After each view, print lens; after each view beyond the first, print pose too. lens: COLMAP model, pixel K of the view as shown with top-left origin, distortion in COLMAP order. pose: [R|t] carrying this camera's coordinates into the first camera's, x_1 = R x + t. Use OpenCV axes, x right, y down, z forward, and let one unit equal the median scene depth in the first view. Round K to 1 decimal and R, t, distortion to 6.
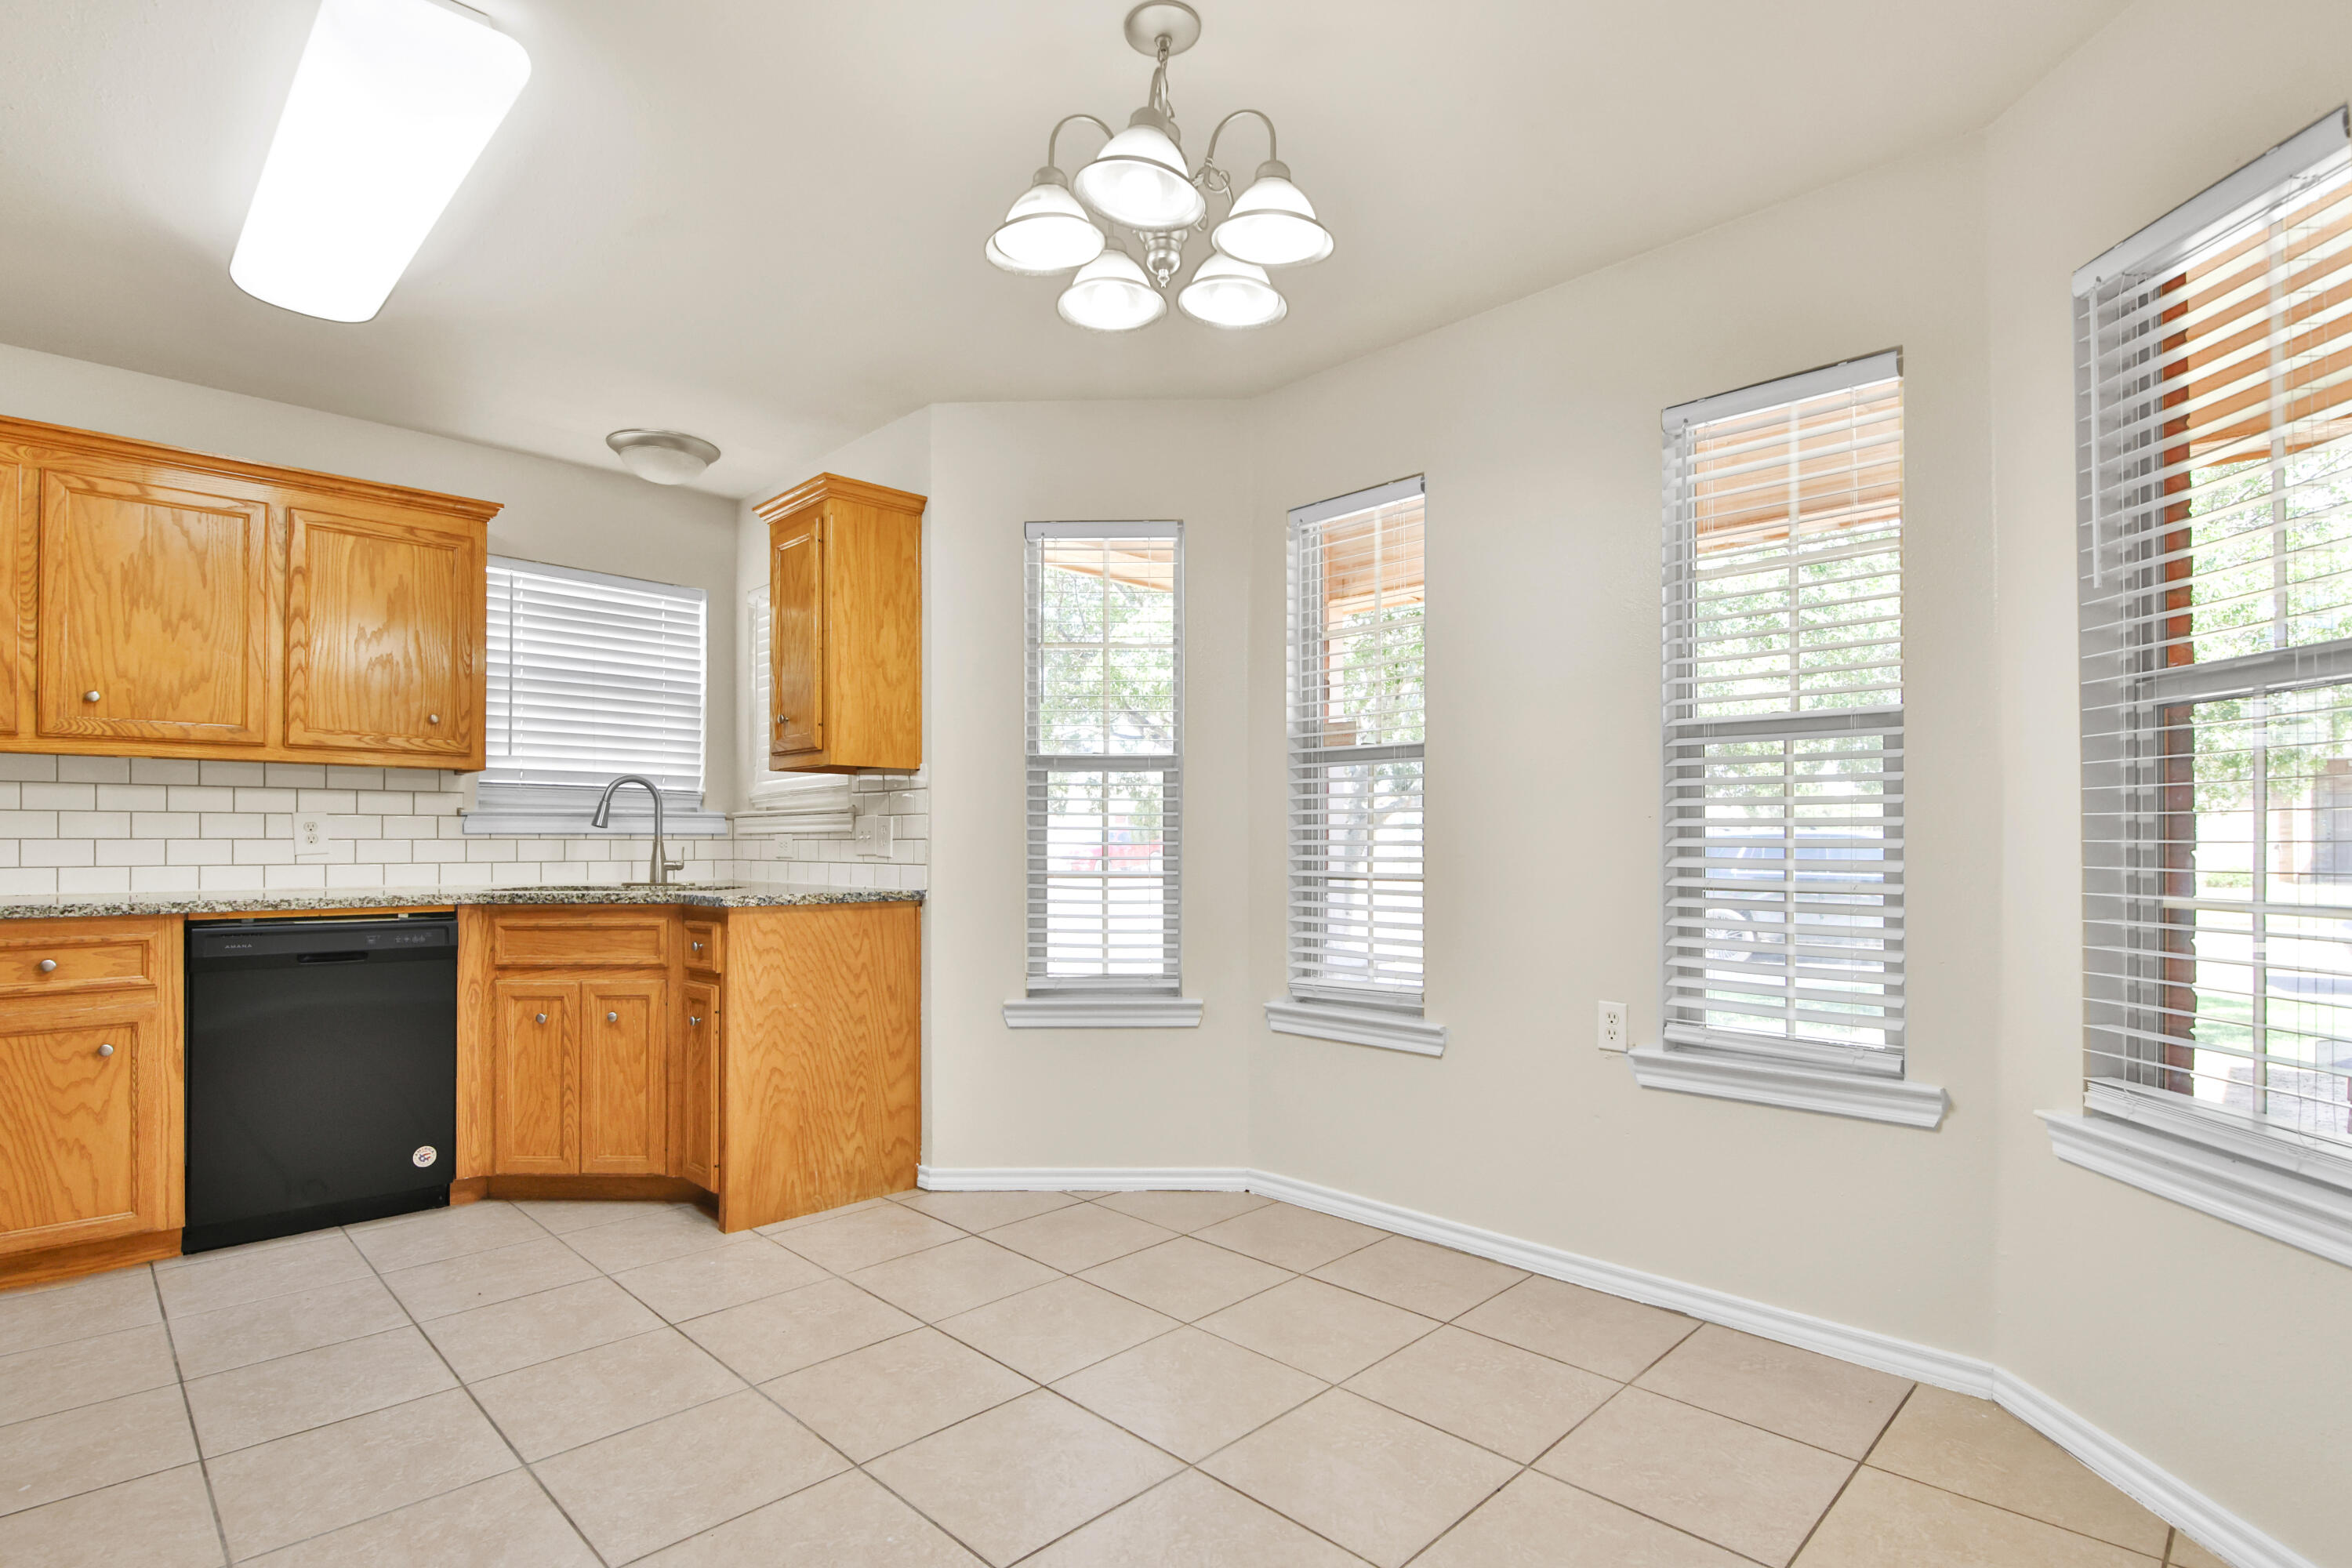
lens RADIAL K [[1132.1, 0, 1176.7], [0, 1132.1, 834.6], [0, 0, 1]] dist [-0.000267, -0.011483]
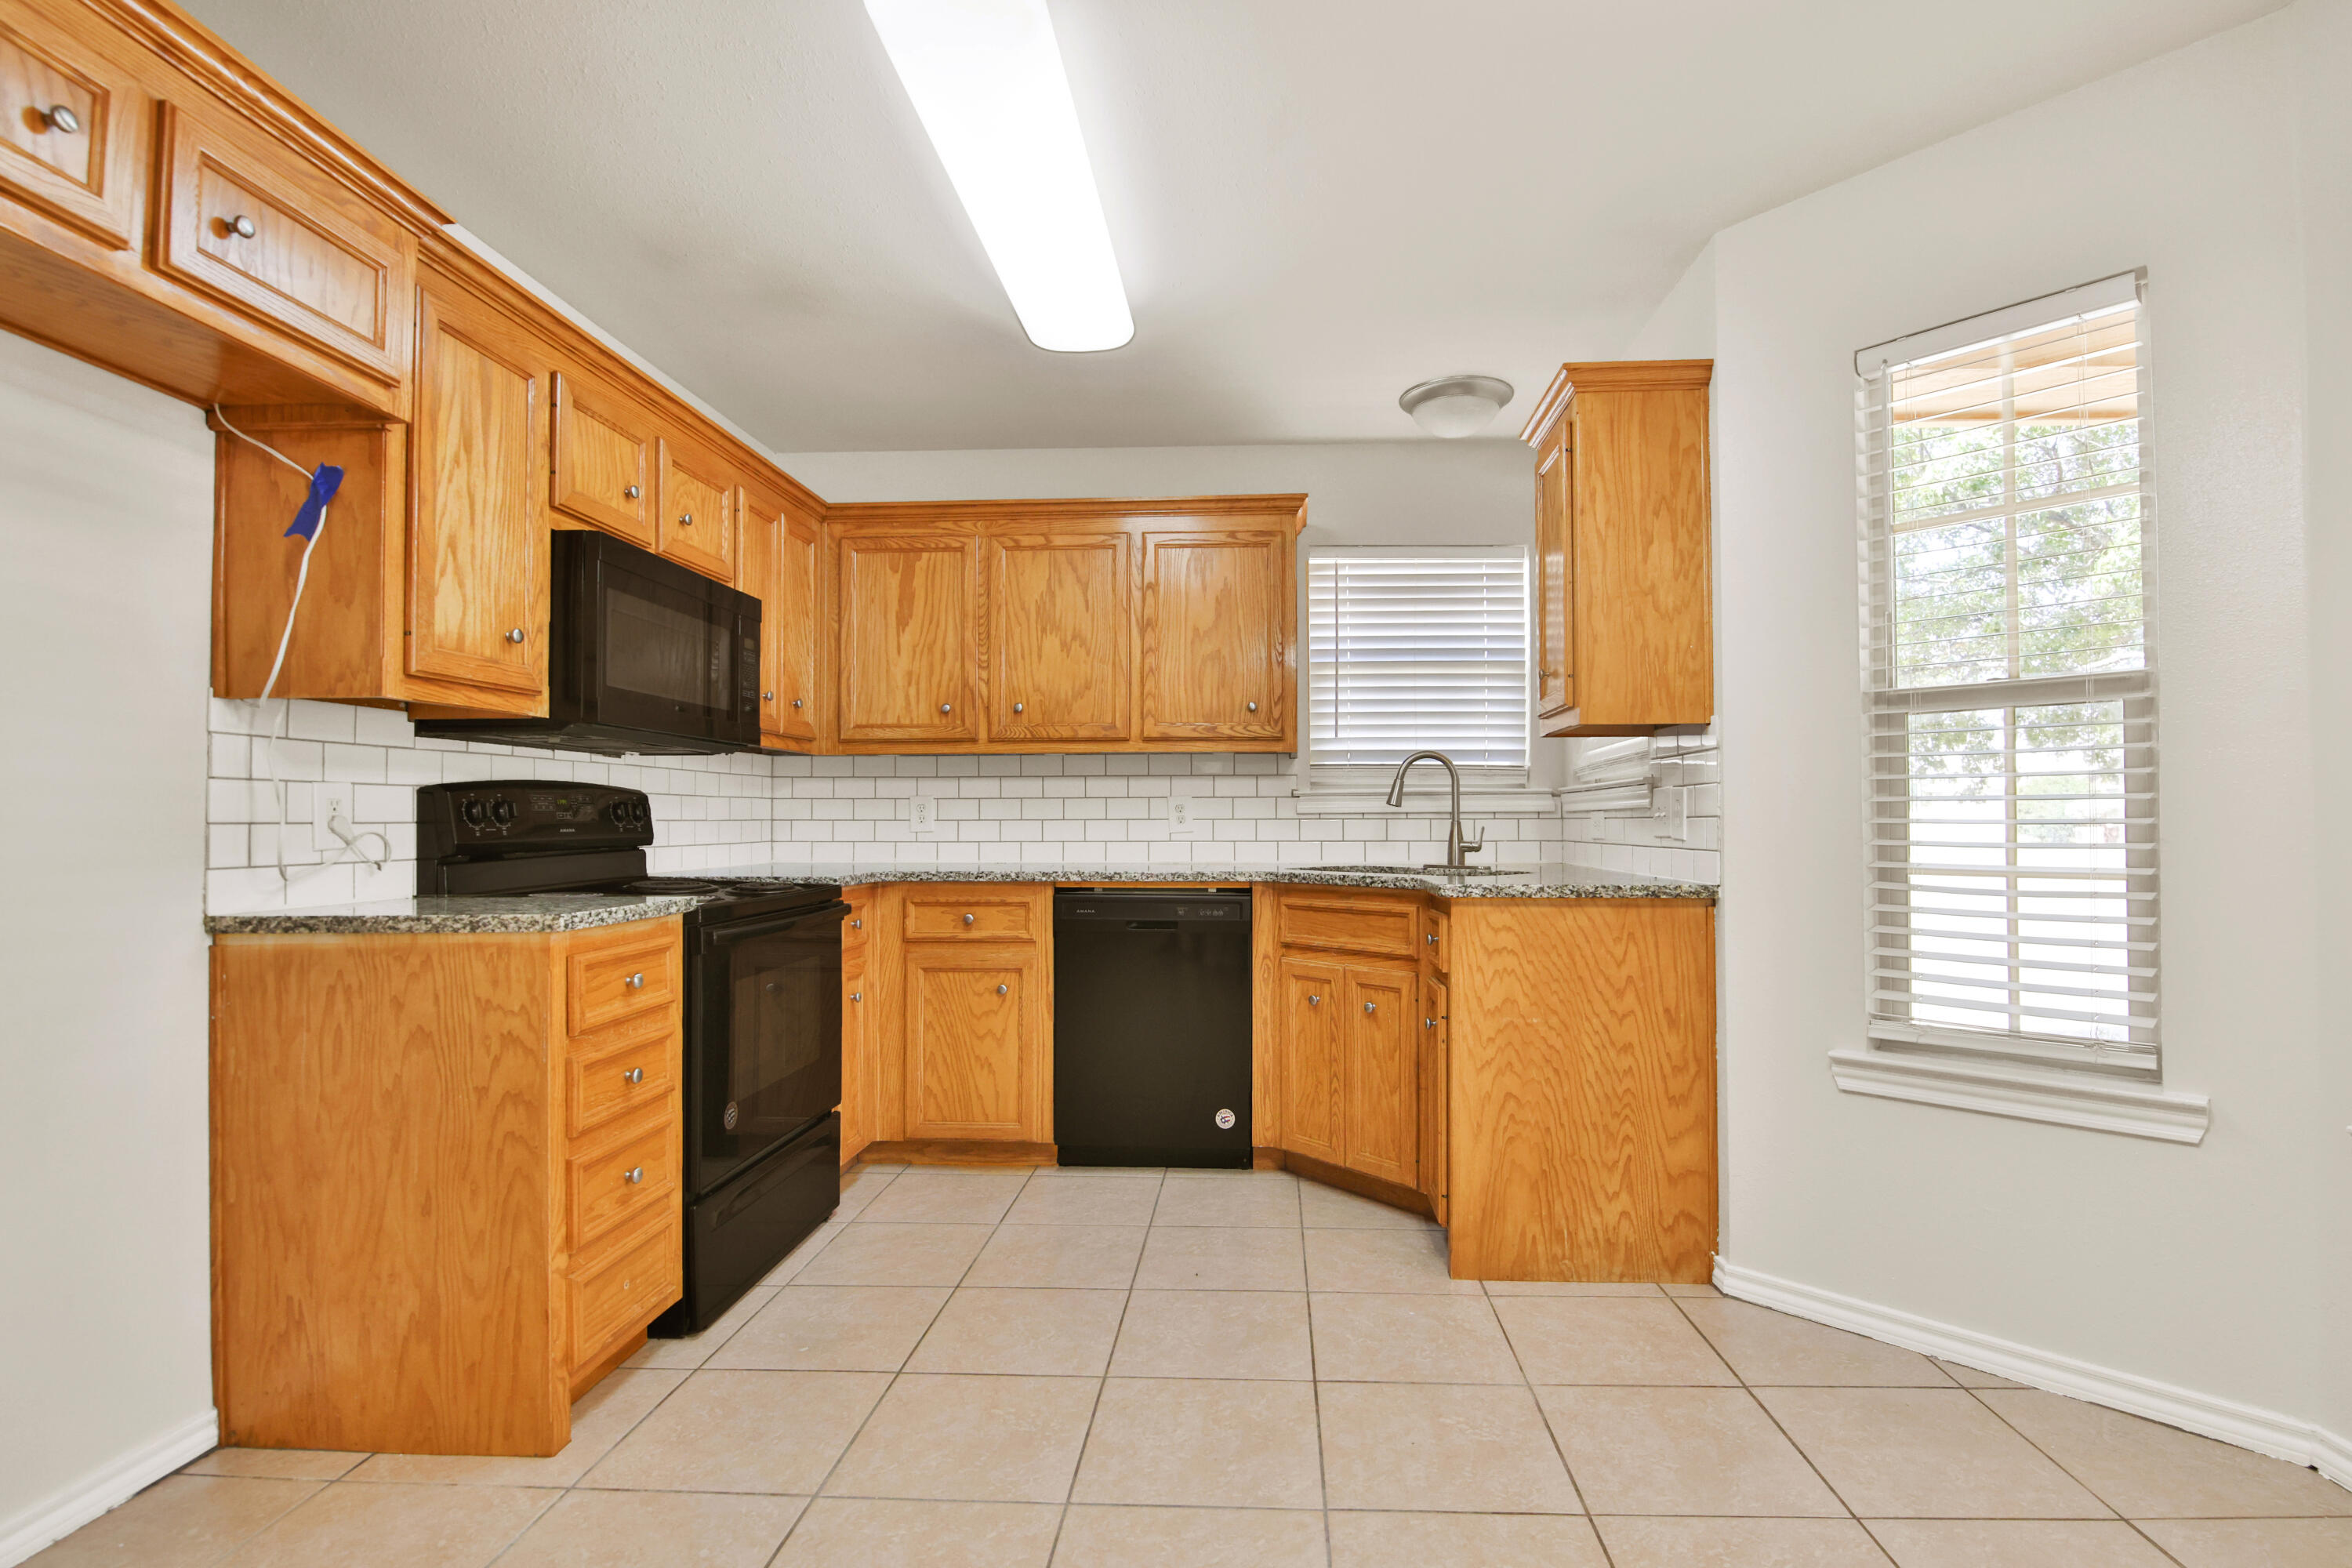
lens RADIAL K [[1116.6, 0, 1218.3], [0, 1116.6, 799.0], [0, 0, 1]] dist [-0.001833, -0.008444]
pose [[0.669686, -0.016990, -0.742450, 0.107757], [0.007408, 0.999841, -0.016198, 0.001913], [0.742608, 0.005348, 0.669705, 0.277584]]
